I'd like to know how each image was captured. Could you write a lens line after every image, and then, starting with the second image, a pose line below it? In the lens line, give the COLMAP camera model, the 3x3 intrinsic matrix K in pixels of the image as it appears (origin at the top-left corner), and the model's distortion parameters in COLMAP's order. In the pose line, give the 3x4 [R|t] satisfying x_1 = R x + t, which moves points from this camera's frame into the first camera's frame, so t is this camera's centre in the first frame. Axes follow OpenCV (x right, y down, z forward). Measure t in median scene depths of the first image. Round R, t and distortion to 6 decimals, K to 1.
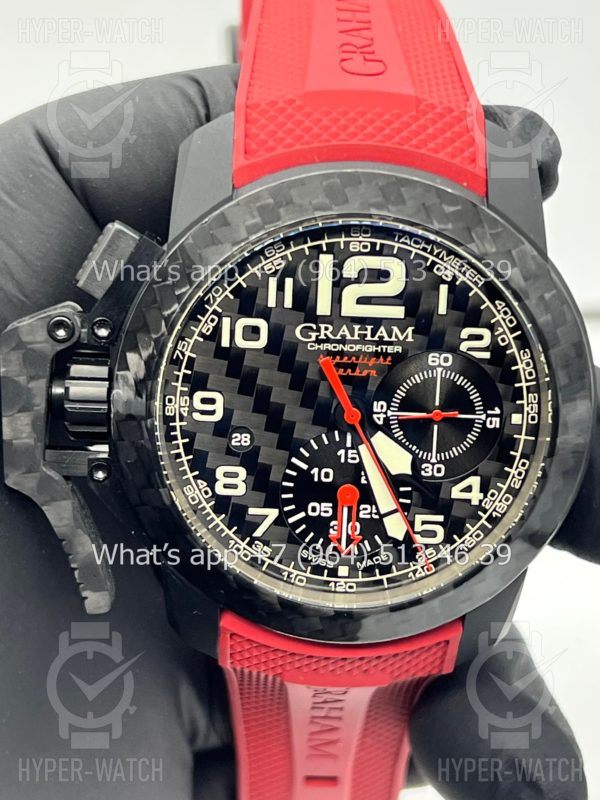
lens RADIAL K [[1882.8, 0, 297.4], [0, 1882.8, 396.5], [0, 0, 1]] dist [0.207208, 0.000000]
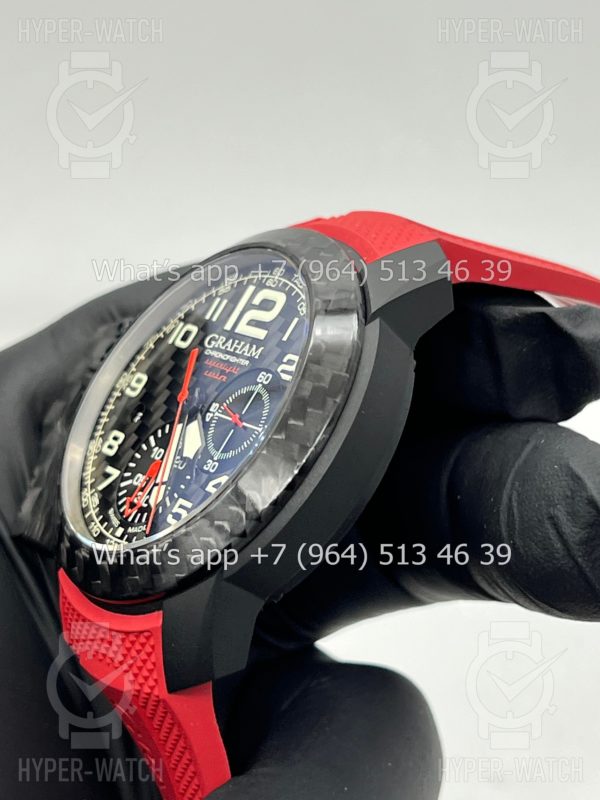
lens RADIAL K [[1882.8, 0, 301.2], [0, 1882.8, 403.3], [0, 0, 1]] dist [0.207208, 0.000000]
pose [[0.548199, 0.122494, -0.827329, 0.991875], [-0.603969, 0.742259, -0.290299, 0.295515], [0.578532, 0.658822, 0.480888, 0.492920]]
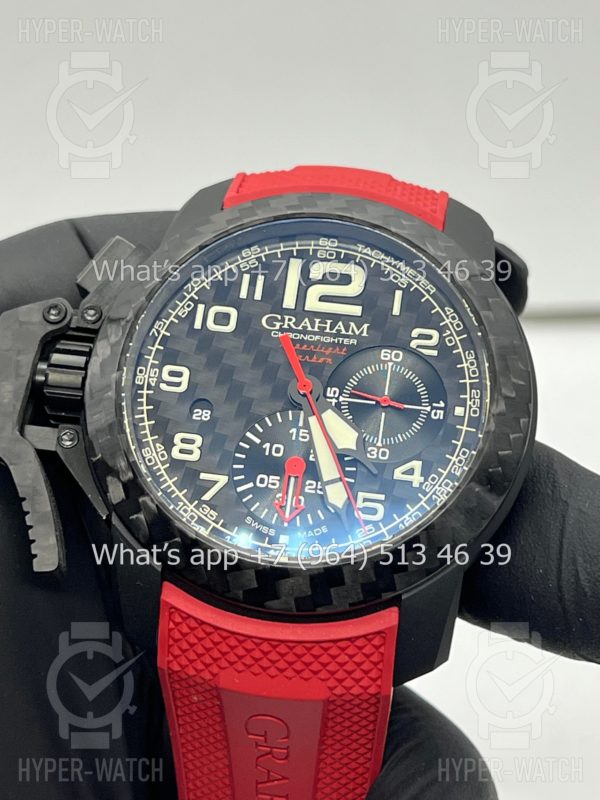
lens RADIAL K [[1882.8, 0, 304.1], [0, 1882.8, 399.0], [0, 0, 1]] dist [0.207208, 0.000000]
pose [[0.992485, 0.059729, -0.106799, 0.142523], [-0.106817, 0.848678, -0.518011, 0.567076], [0.059697, 0.525526, 0.848681, 0.088707]]
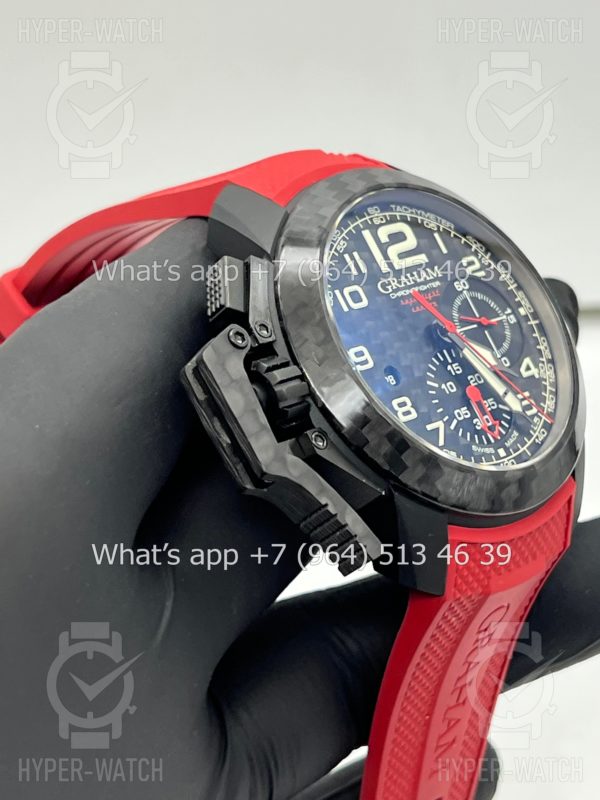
lens RADIAL K [[1882.8, 0, 299.5], [0, 1882.8, 396.0], [0, 0, 1]] dist [0.207208, 0.000000]
pose [[0.690818, -0.262178, 0.673819, -0.879849], [0.570955, 0.769584, -0.285920, 0.340451], [-0.443599, 0.582239, 0.681335, 0.218552]]
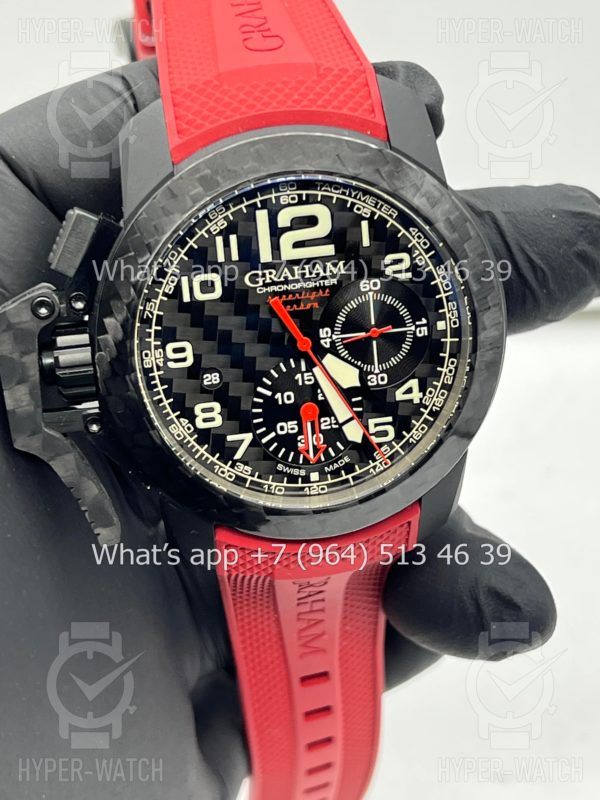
lens RADIAL K [[1882.8, 0, 303.8], [0, 1882.8, 399.9], [0, 0, 1]] dist [0.207208, 0.000000]
pose [[0.985748, -0.153770, 0.068229, -0.055303], [0.151052, 0.987573, 0.043384, -0.006116], [-0.074053, -0.032460, 0.996726, -0.163680]]
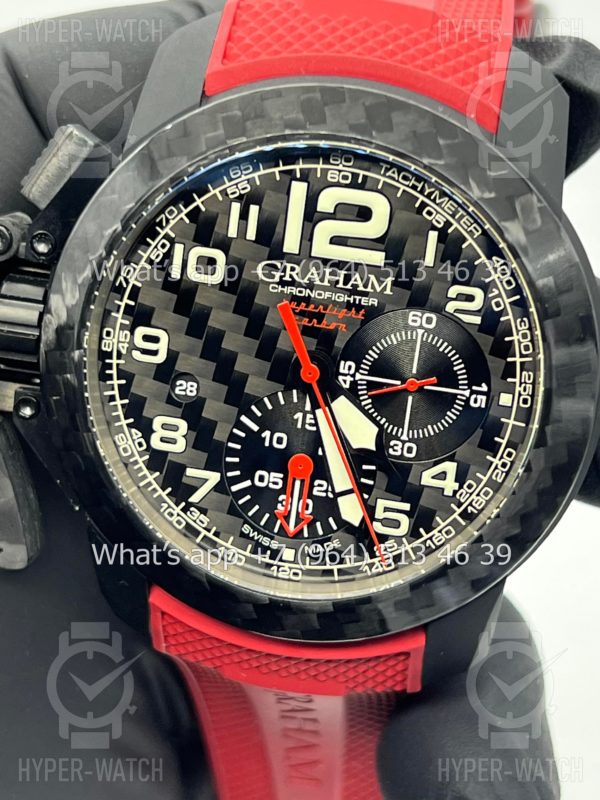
lens RADIAL K [[1882.8, 0, 300.5], [0, 1882.8, 399.4], [0, 0, 1]] dist [0.207208, 0.000000]
pose [[0.983803, 0.111132, -0.140649, 0.144778], [-0.113815, 0.993439, -0.011151, 0.031739], [0.138487, 0.026978, 0.989997, 0.150312]]
